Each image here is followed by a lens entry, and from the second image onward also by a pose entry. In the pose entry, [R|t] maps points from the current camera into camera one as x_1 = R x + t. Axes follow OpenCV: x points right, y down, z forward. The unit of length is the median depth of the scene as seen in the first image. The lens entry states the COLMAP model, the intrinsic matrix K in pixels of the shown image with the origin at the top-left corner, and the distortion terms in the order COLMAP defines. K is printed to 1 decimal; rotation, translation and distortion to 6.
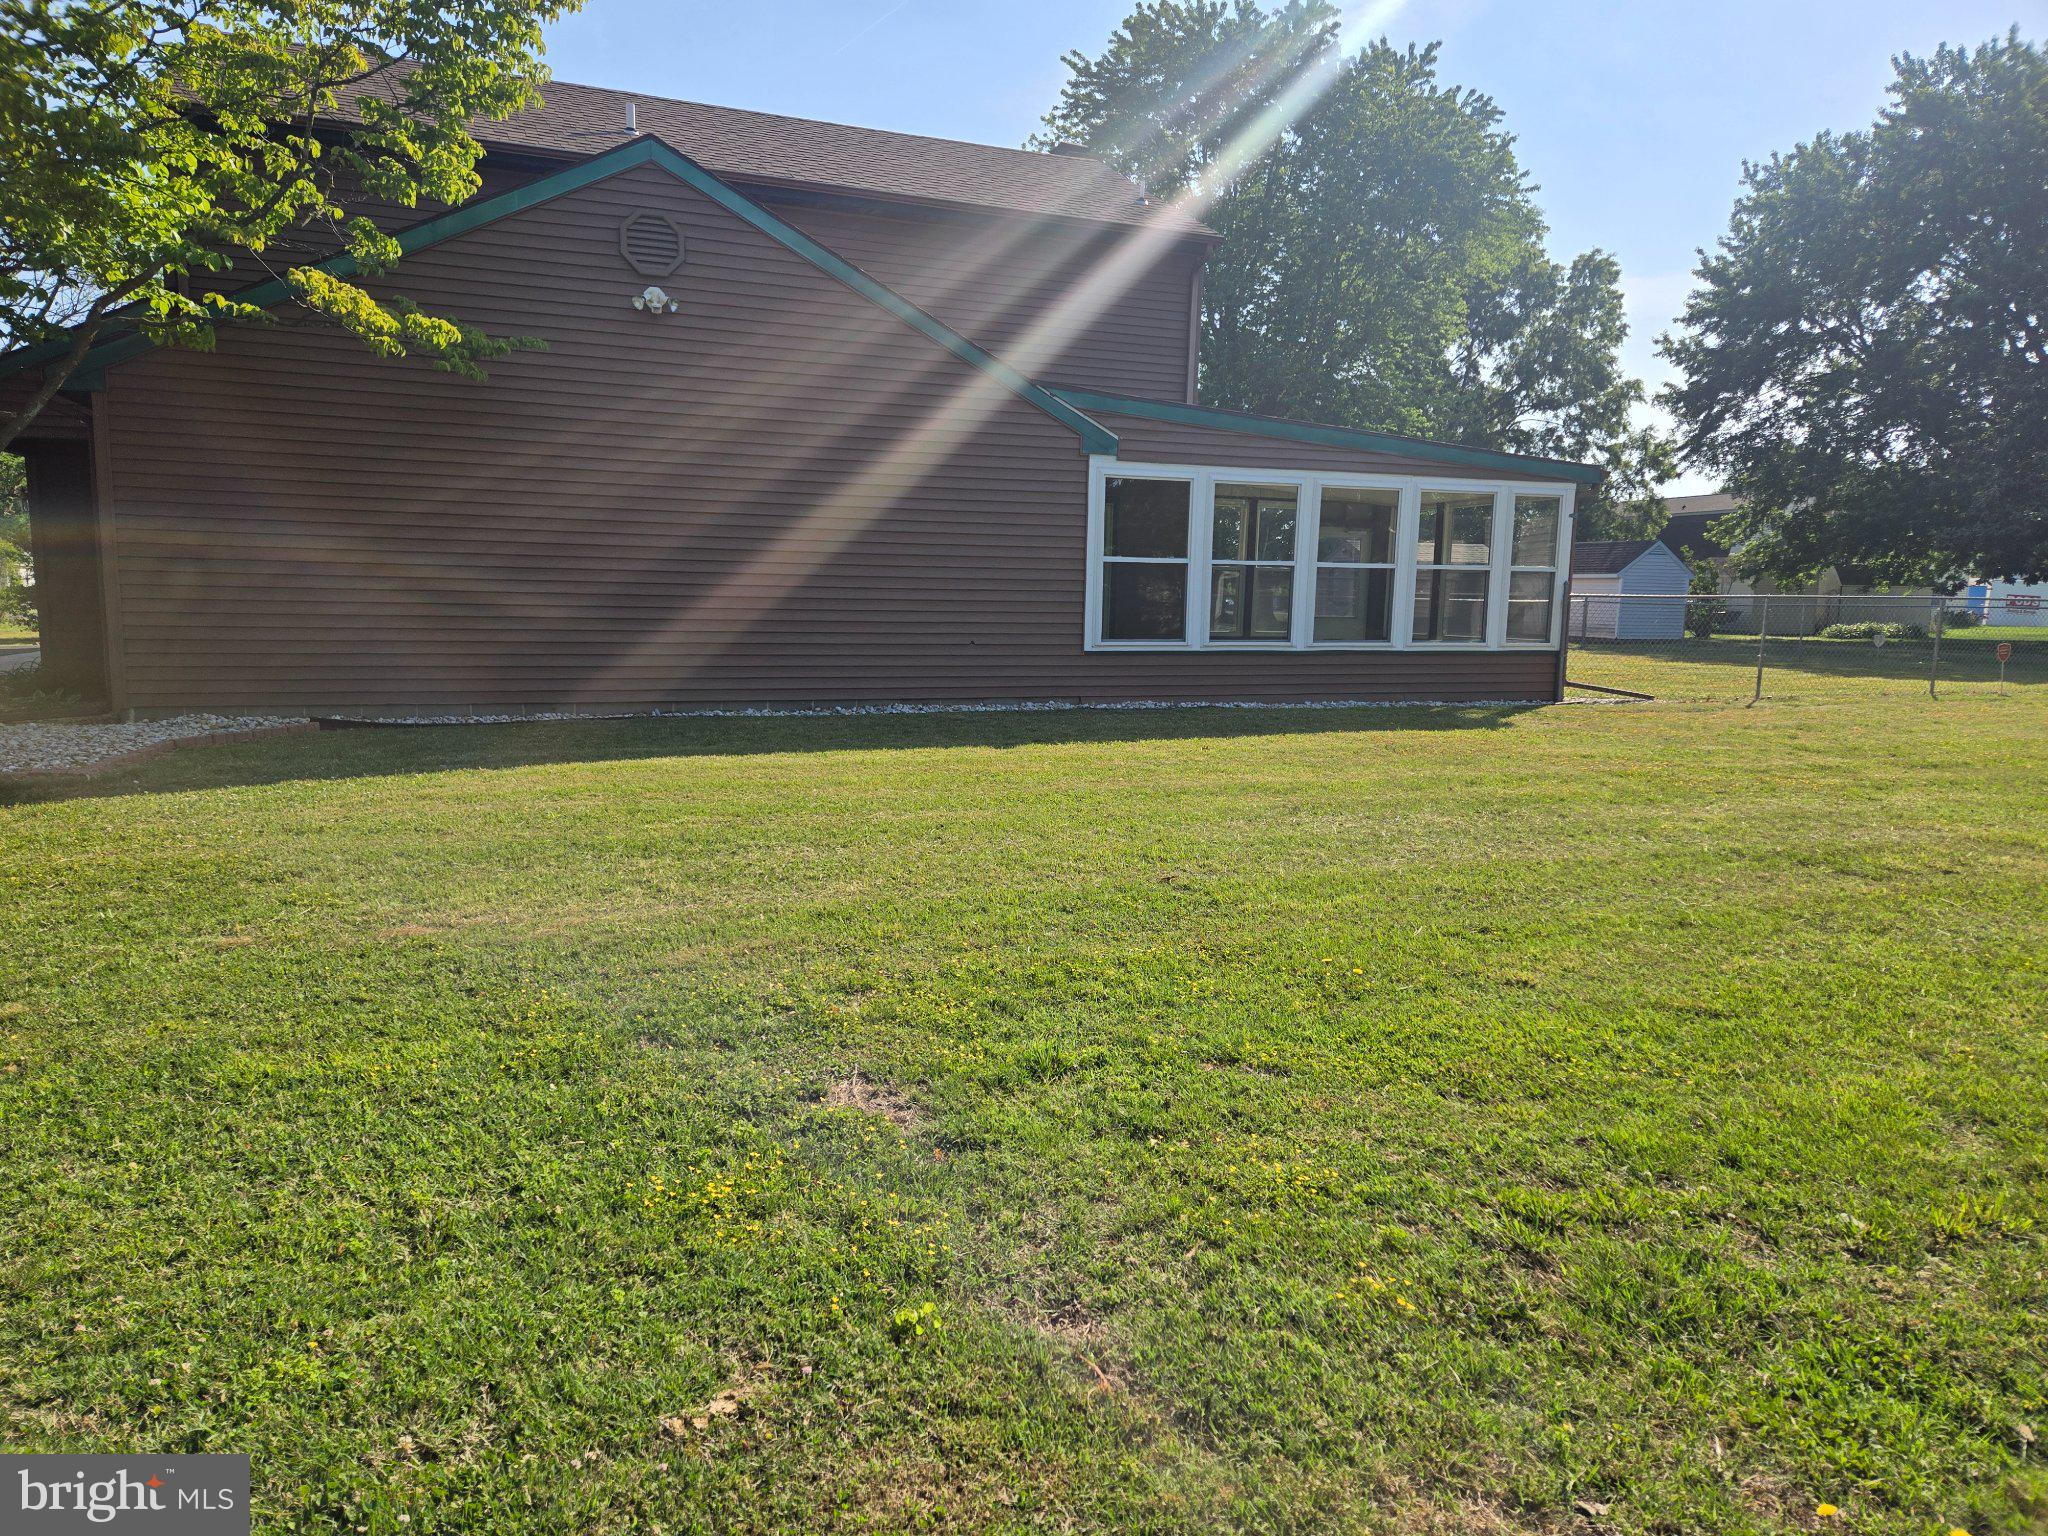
lens RADIAL K [[1381.0, 0, 1021.9], [0, 1381.0, 781.6], [0, 0, 1]] dist [0.069678, -0.054510]
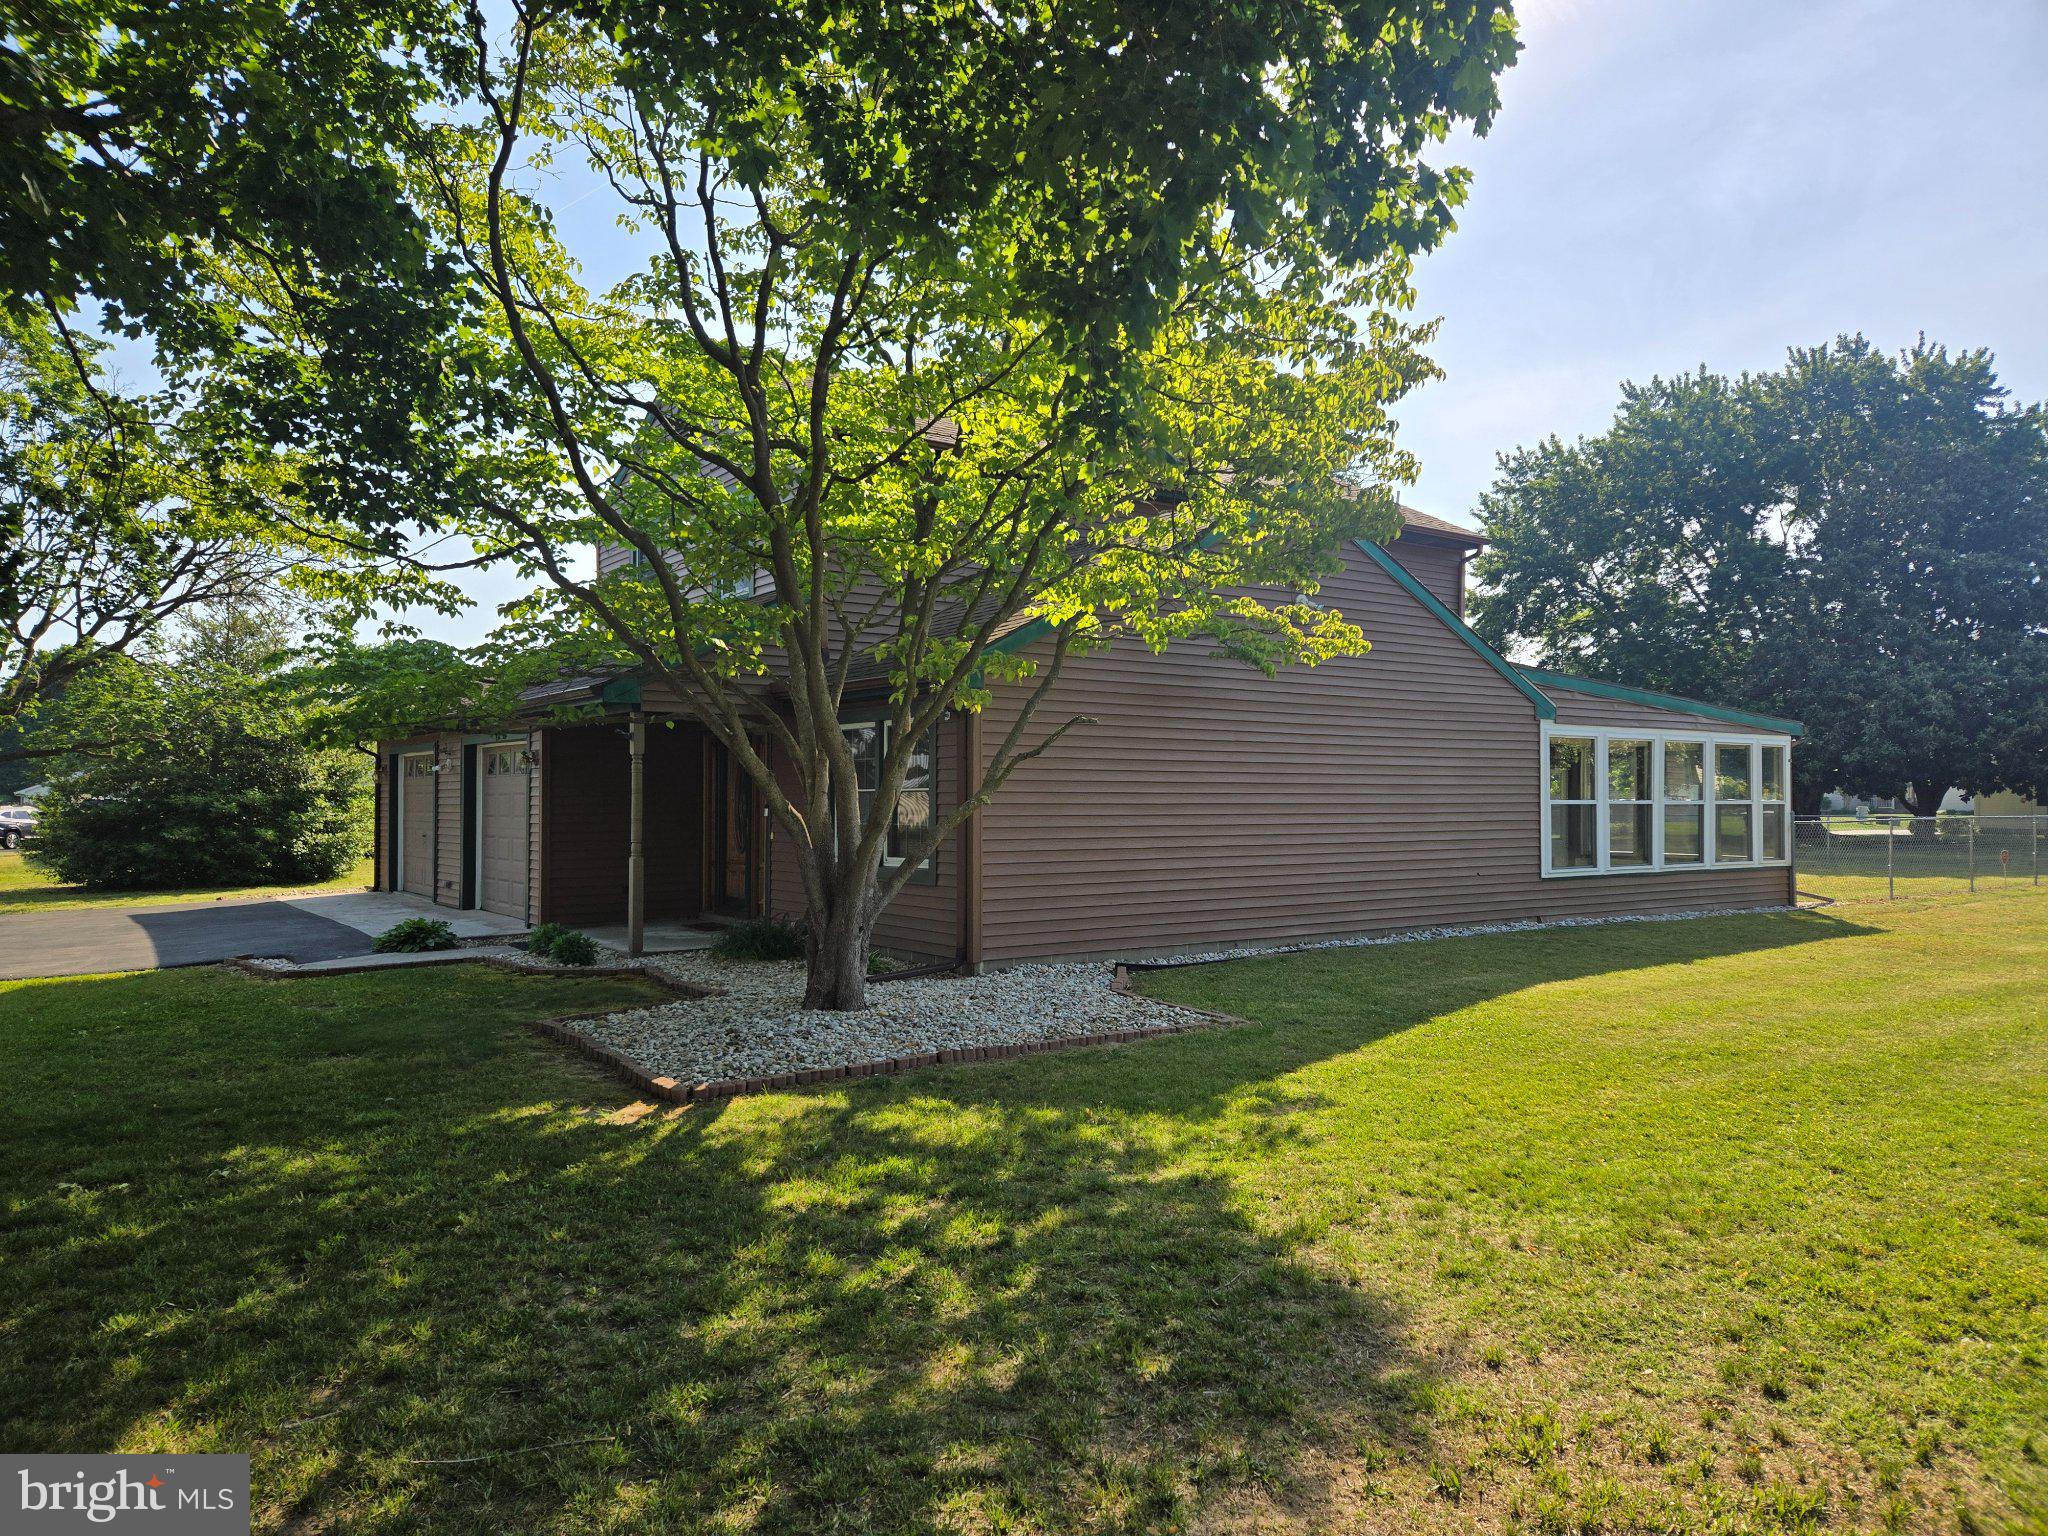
lens RADIAL K [[1381.0, 0, 999.1], [0, 1381.0, 773.9], [0, 0, 1]] dist [0.069678, -0.054510]
pose [[0.967553, -0.012828, 0.252342, -0.611919], [0.050073, 0.988638, -0.141734, -0.029914], [-0.247657, 0.149770, 0.957202, -0.054408]]
